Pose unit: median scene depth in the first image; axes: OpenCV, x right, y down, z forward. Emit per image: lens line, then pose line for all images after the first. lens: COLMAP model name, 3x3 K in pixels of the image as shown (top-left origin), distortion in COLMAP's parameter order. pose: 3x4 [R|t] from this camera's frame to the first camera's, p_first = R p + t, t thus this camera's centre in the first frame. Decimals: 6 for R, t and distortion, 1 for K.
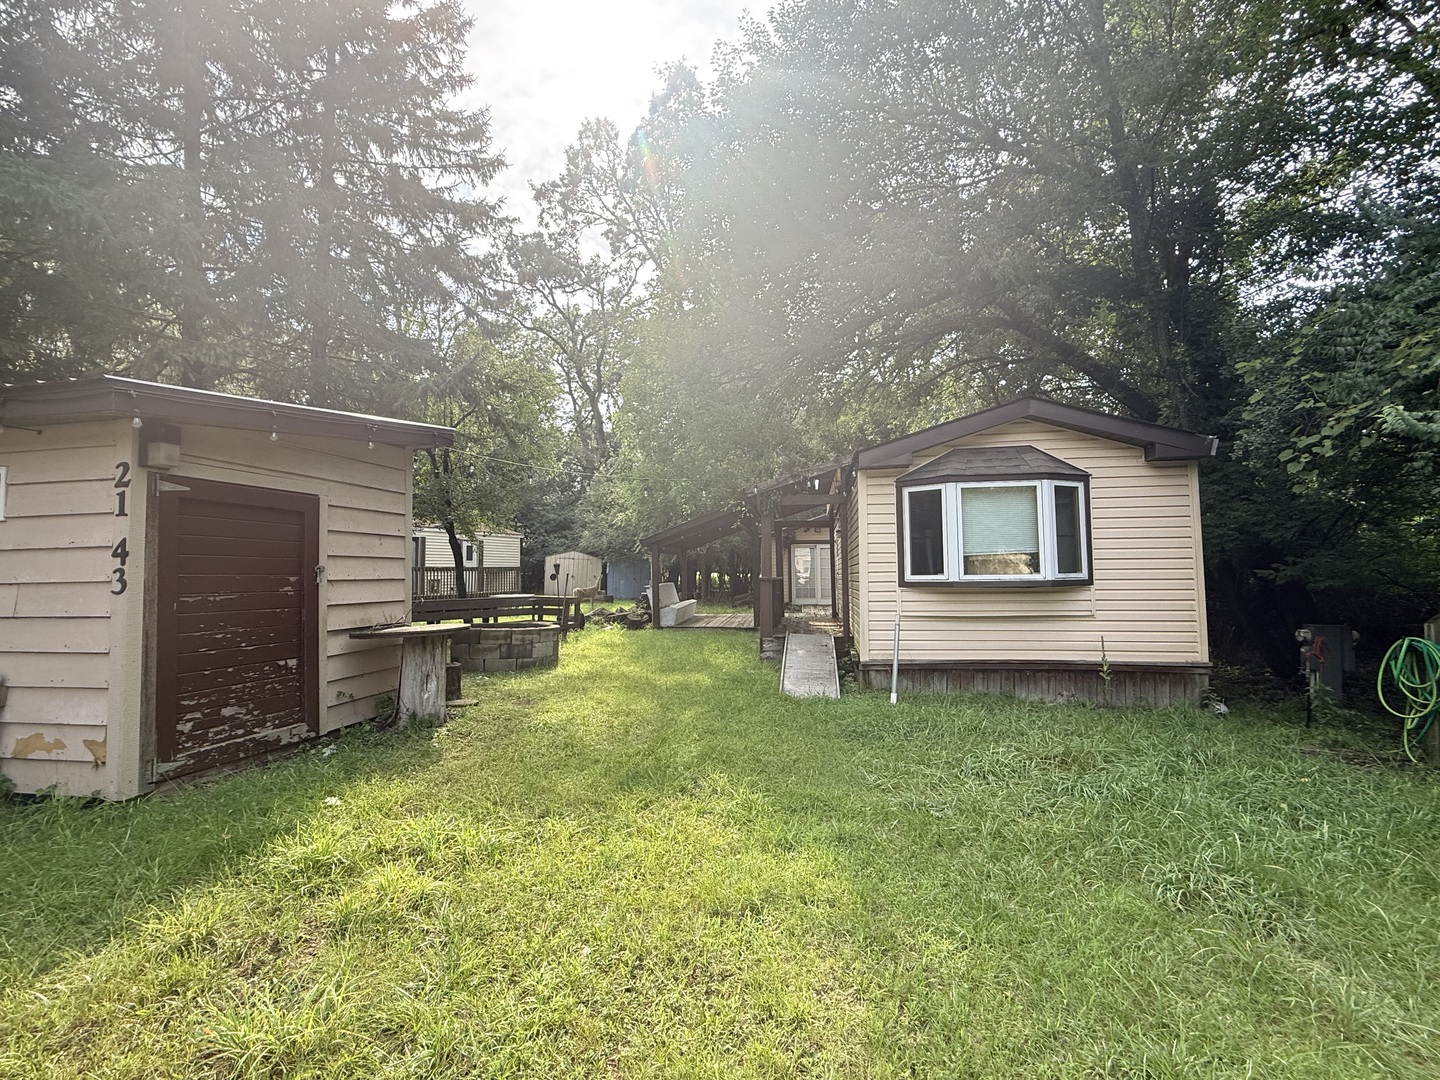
lens RADIAL K [[642.7, 0, 726.4], [0, 642.7, 538.4], [0, 0, 1]] dist [0.001399, 0.000272]
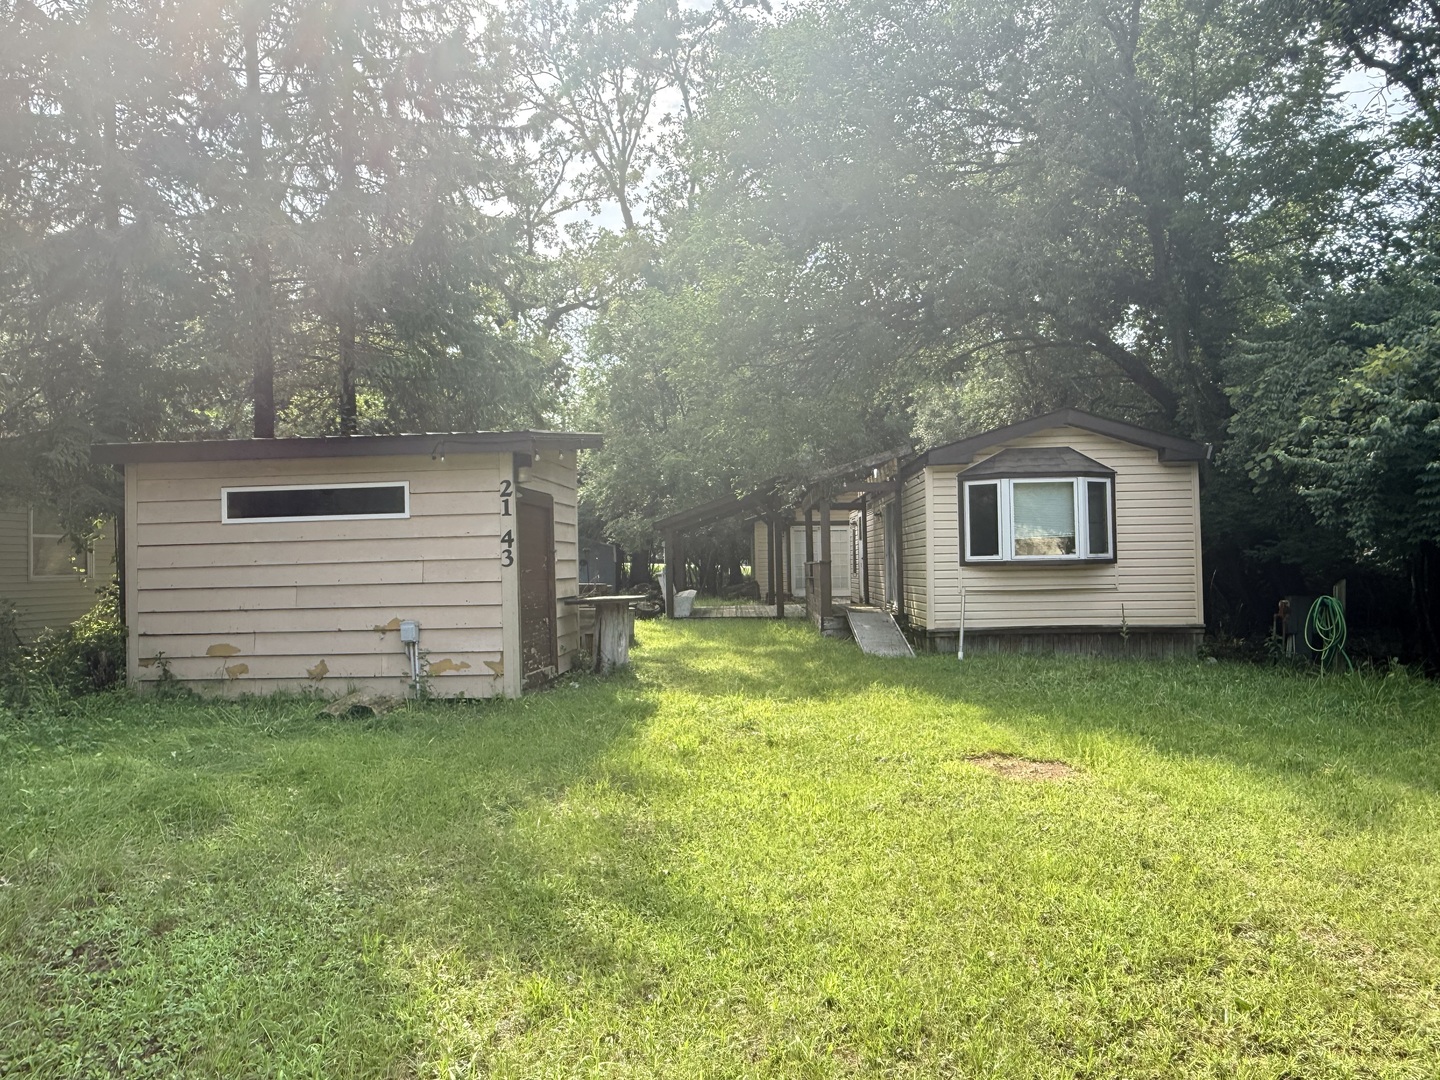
lens RADIAL K [[949.5, 0, 720.0], [0, 949.5, 540.0], [0, 0, 1]] dist [0.001618, -0.001773]
pose [[0.994383, -0.002869, 0.105799, -0.366446], [-0.000104, 0.999606, 0.028086, -0.021704], [-0.105838, -0.027939, 0.993991, -0.705528]]
